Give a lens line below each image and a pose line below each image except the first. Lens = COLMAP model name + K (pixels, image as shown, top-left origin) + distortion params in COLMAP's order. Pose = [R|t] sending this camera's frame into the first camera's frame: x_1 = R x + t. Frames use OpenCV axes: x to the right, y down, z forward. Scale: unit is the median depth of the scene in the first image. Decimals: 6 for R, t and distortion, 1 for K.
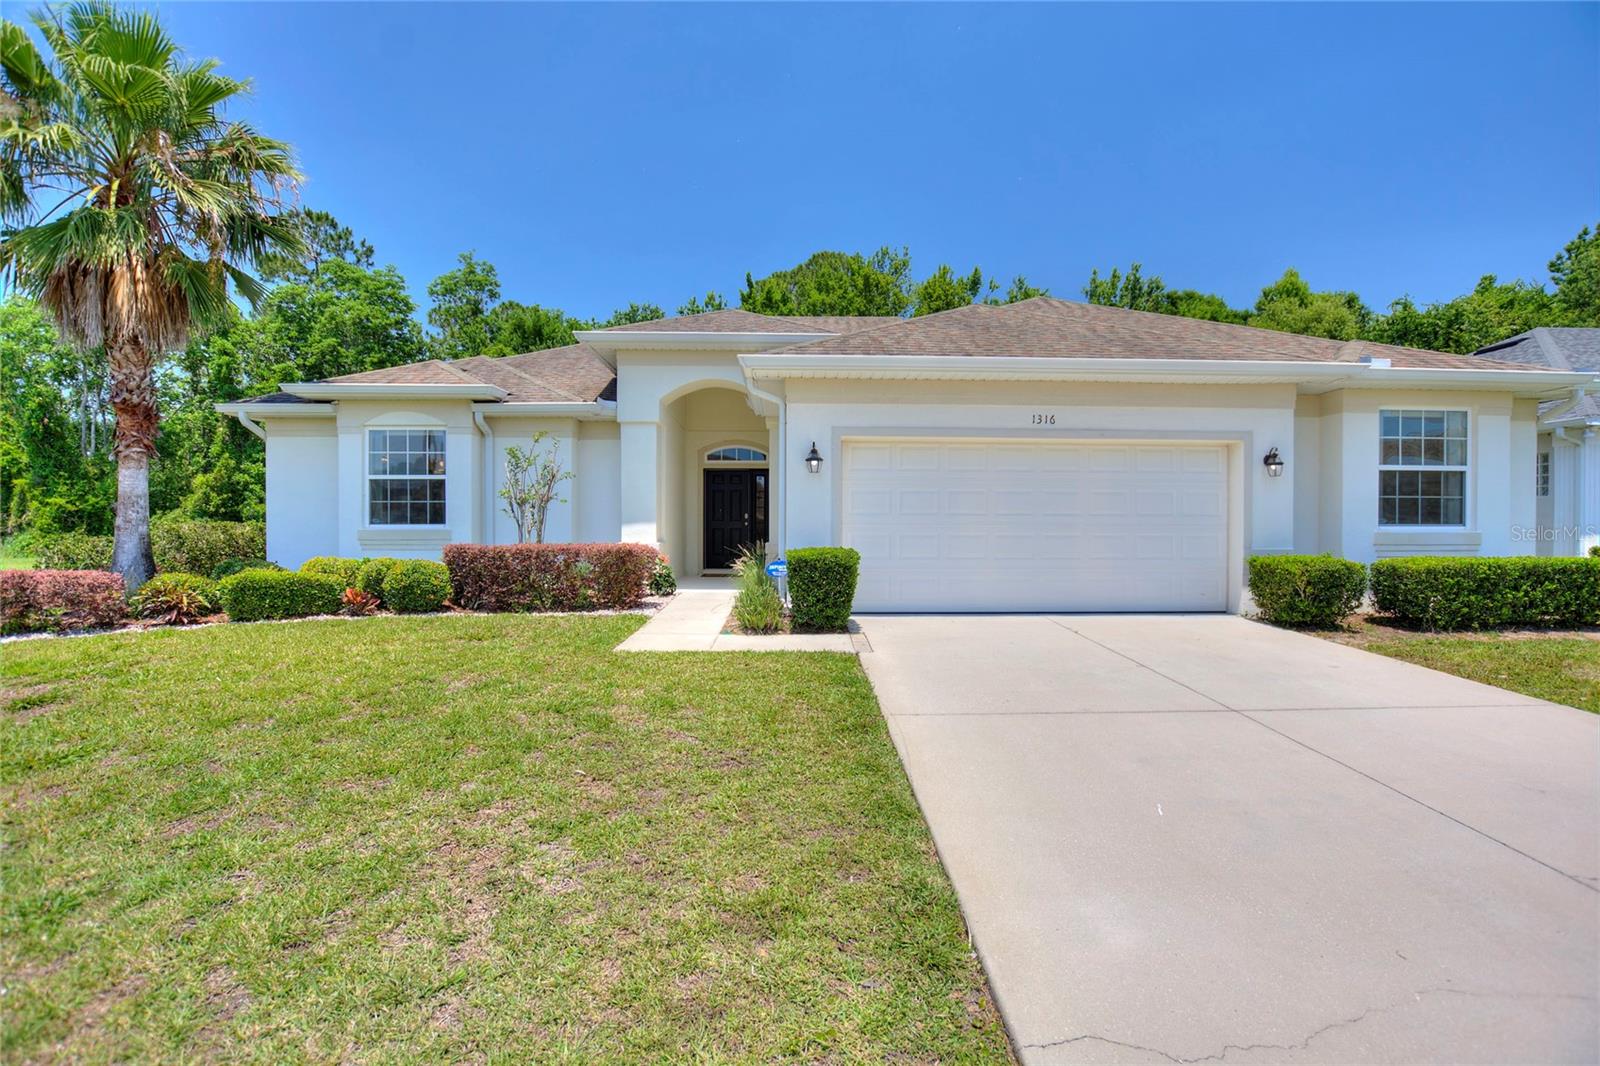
lens RADIAL K [[708.7, 0, 800.0], [0, 708.7, 533.0], [0, 0, 1]] dist [-0.028741, -0.000042]
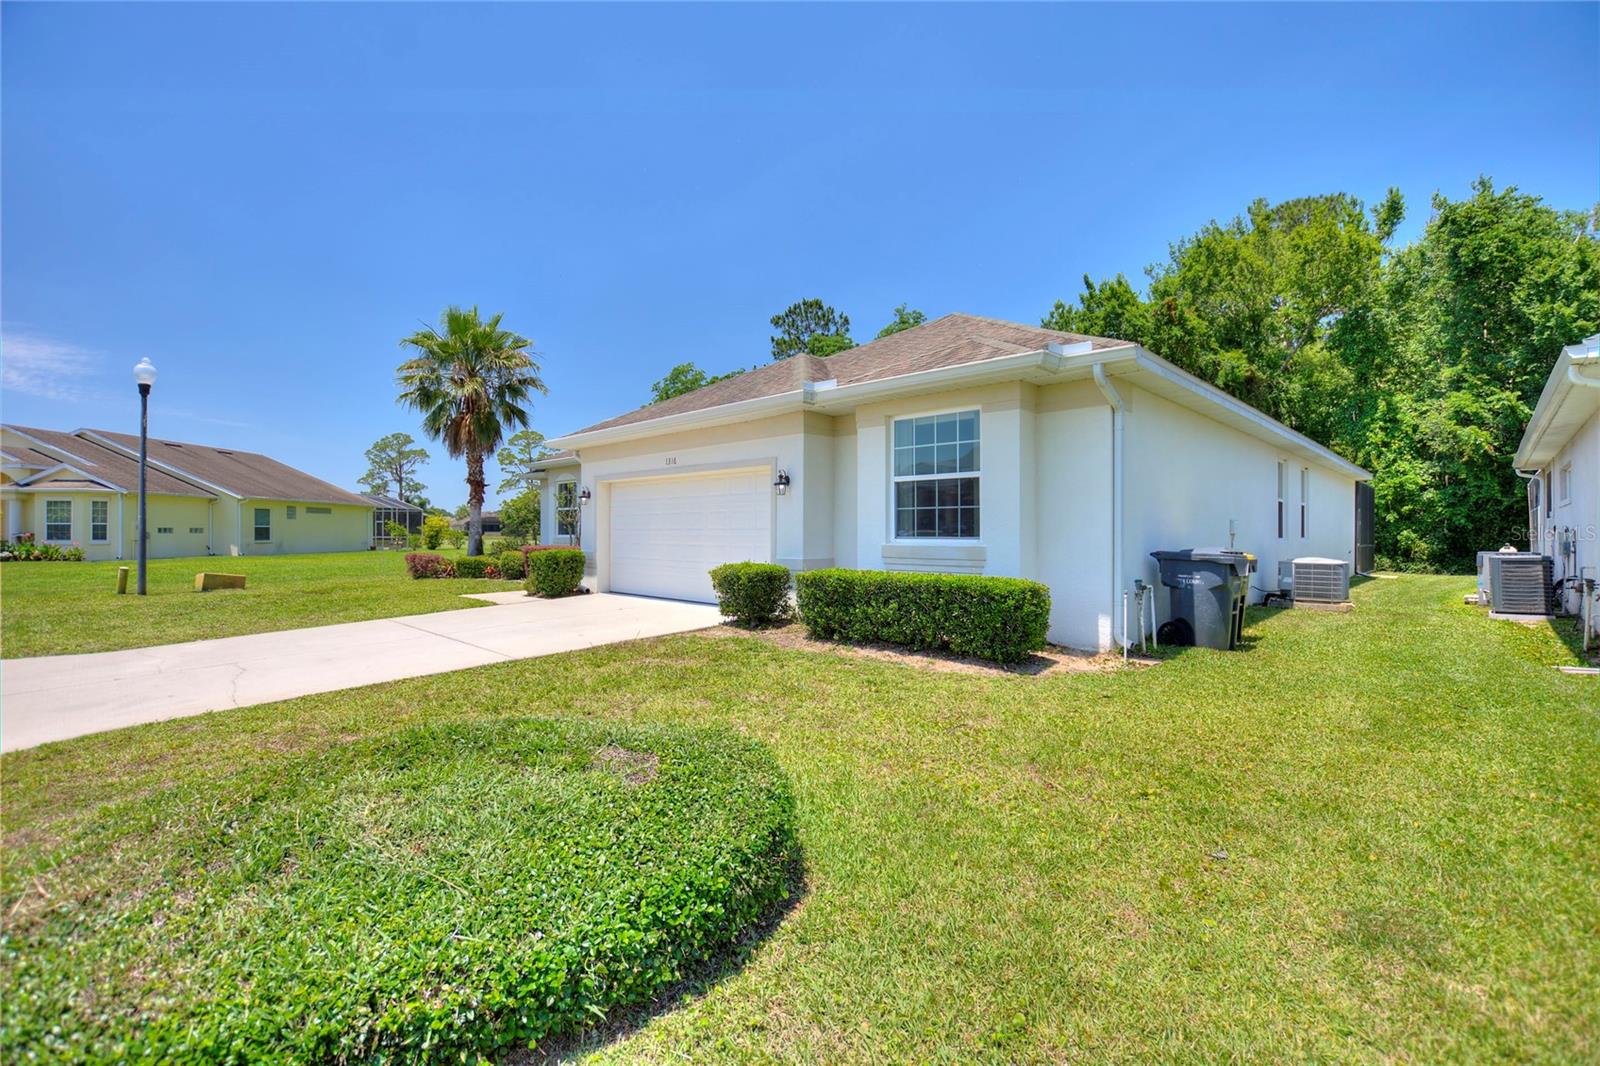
lens RADIAL K [[710.4, 0, 800.0], [0, 710.4, 533.0], [0, 0, 1]] dist [0.009535, -0.000237]
pose [[0.709928, -0.004863, -0.704258, 1.448744], [-0.006757, 0.999883, -0.013716, -0.003785], [0.704242, 0.014496, 0.709812, 0.190203]]
